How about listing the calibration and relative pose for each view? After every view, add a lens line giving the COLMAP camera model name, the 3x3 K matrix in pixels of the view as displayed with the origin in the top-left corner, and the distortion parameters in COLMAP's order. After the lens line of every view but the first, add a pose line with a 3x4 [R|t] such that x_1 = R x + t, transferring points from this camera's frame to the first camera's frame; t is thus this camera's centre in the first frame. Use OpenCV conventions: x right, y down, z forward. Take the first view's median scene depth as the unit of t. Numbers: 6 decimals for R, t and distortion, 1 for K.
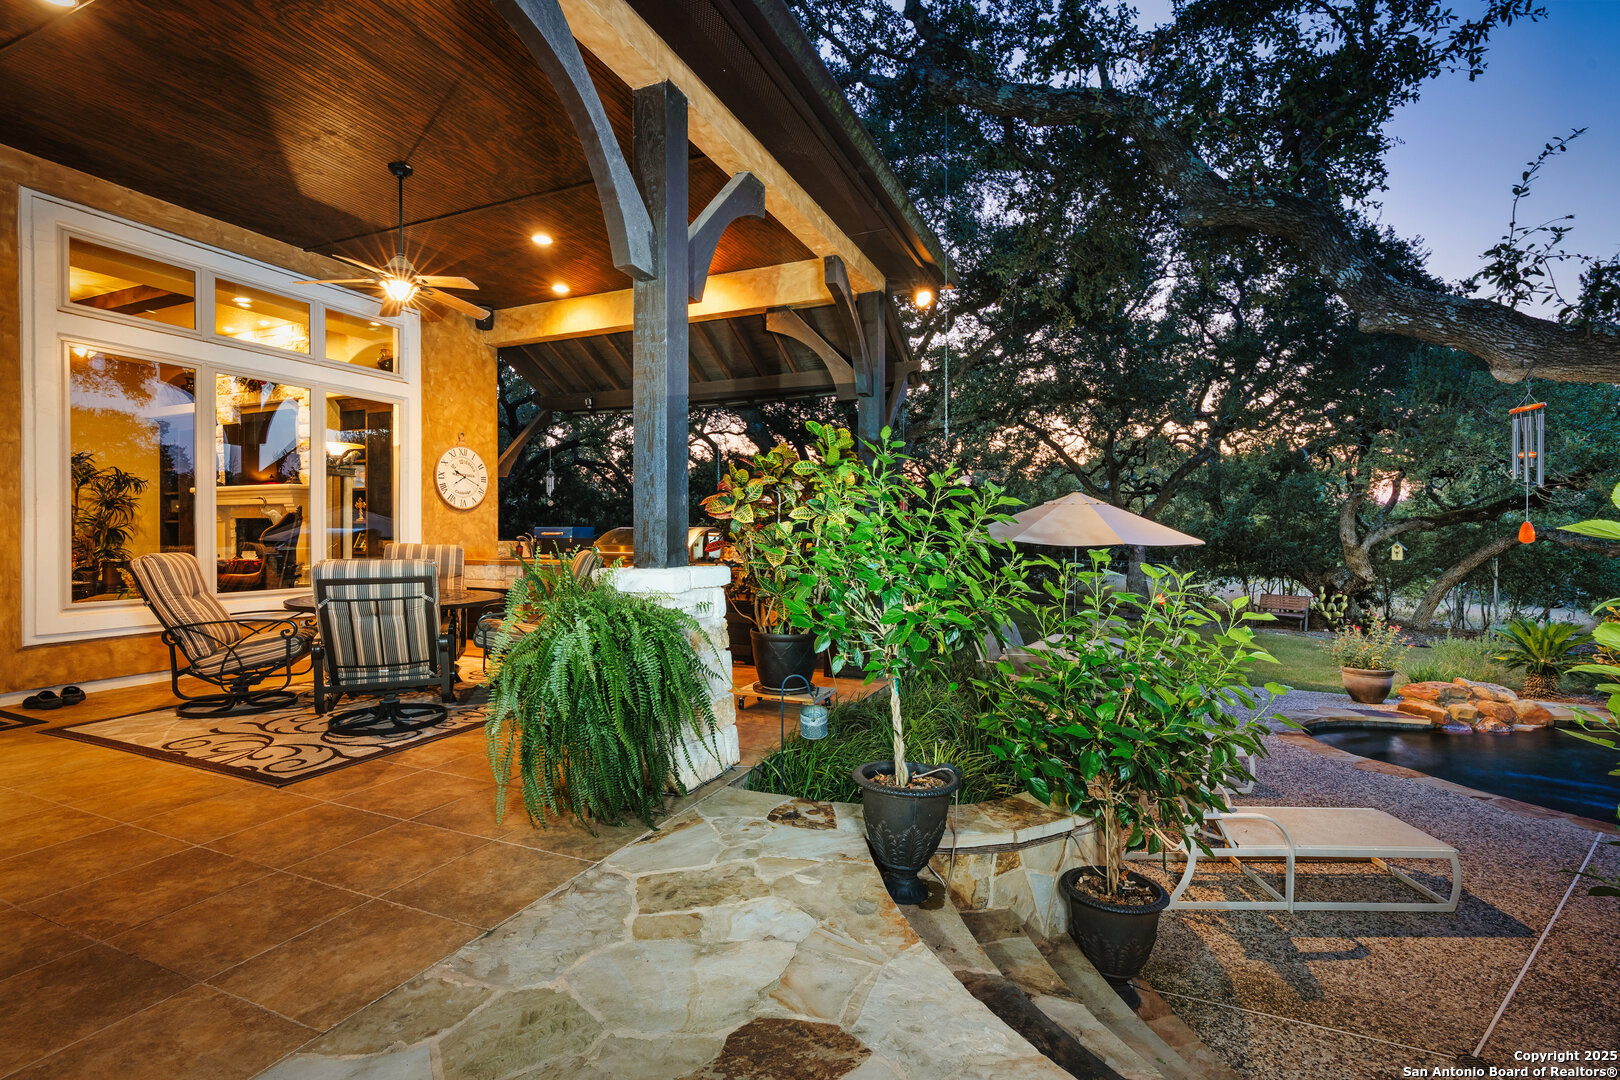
lens RADIAL K [[745.7, 0, 808.9], [0, 745.7, 535.0], [0, 0, 1]] dist [-0.002403, 0.000591]
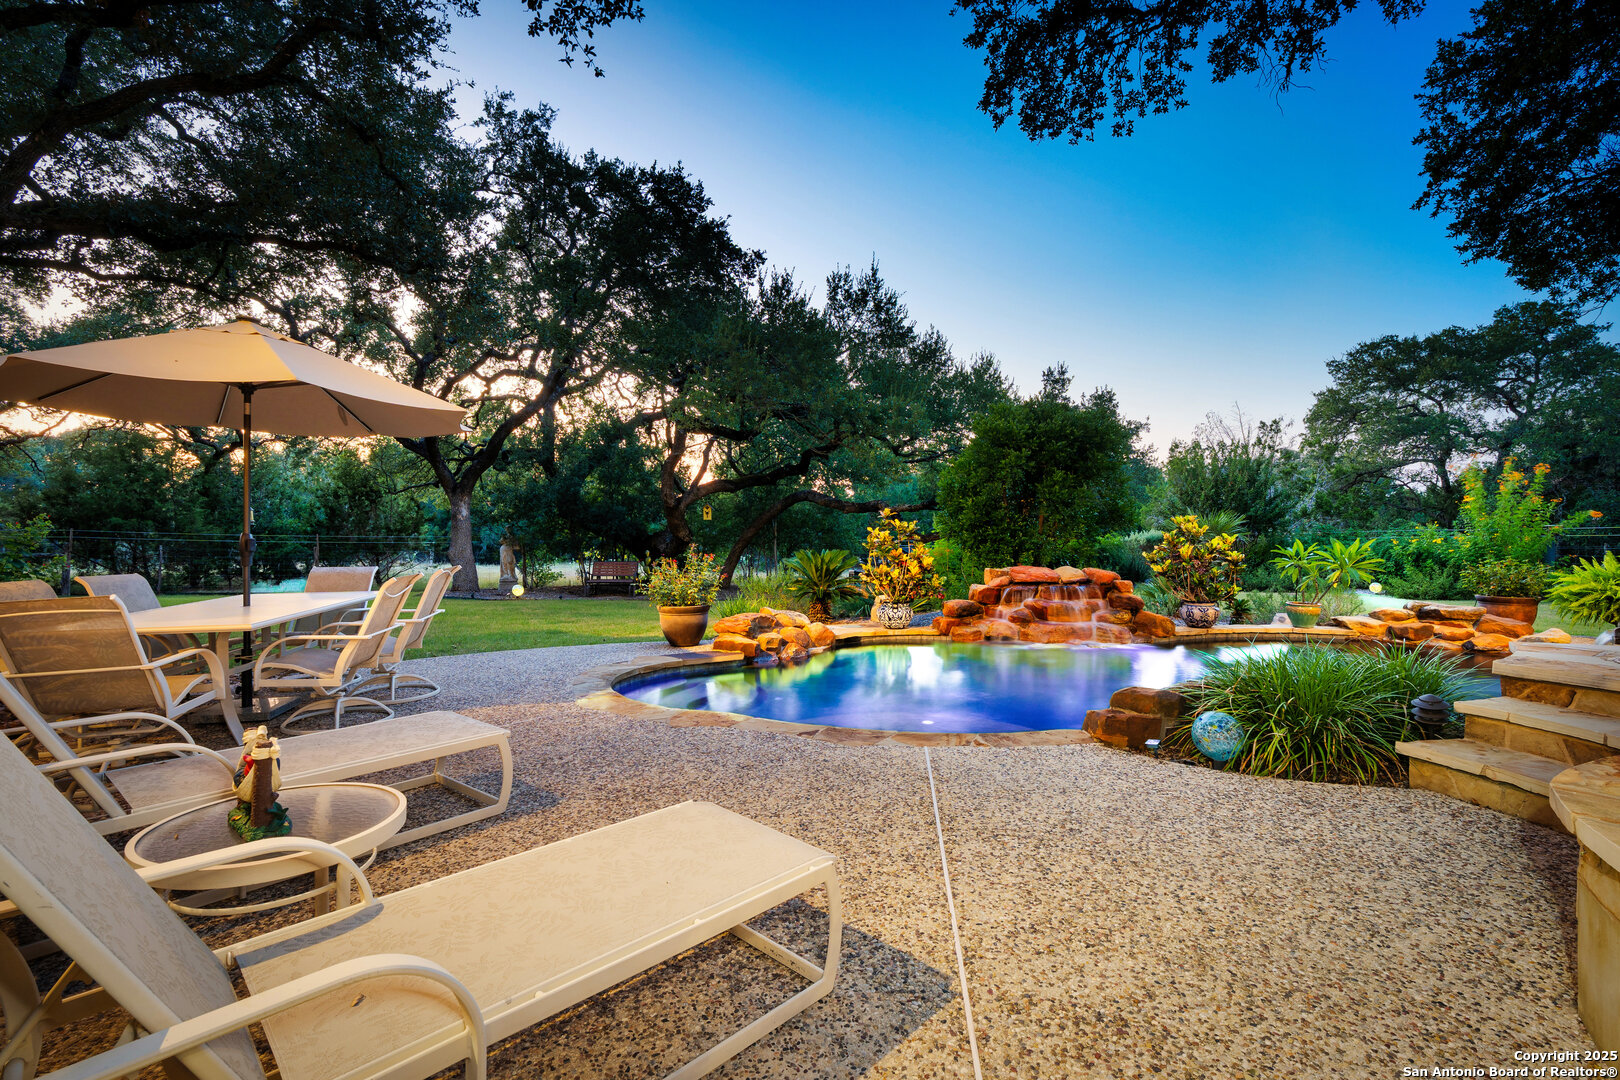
lens RADIAL K [[745.7, 0, 813.9], [0, 745.7, 535.9], [0, 0, 1]] dist [-0.002403, 0.000591]
pose [[0.684896, -0.006288, 0.728614, 0.241586], [0.004513, 0.999980, 0.004387, 0.100442], [-0.728627, 0.000284, 0.684911, 0.322438]]
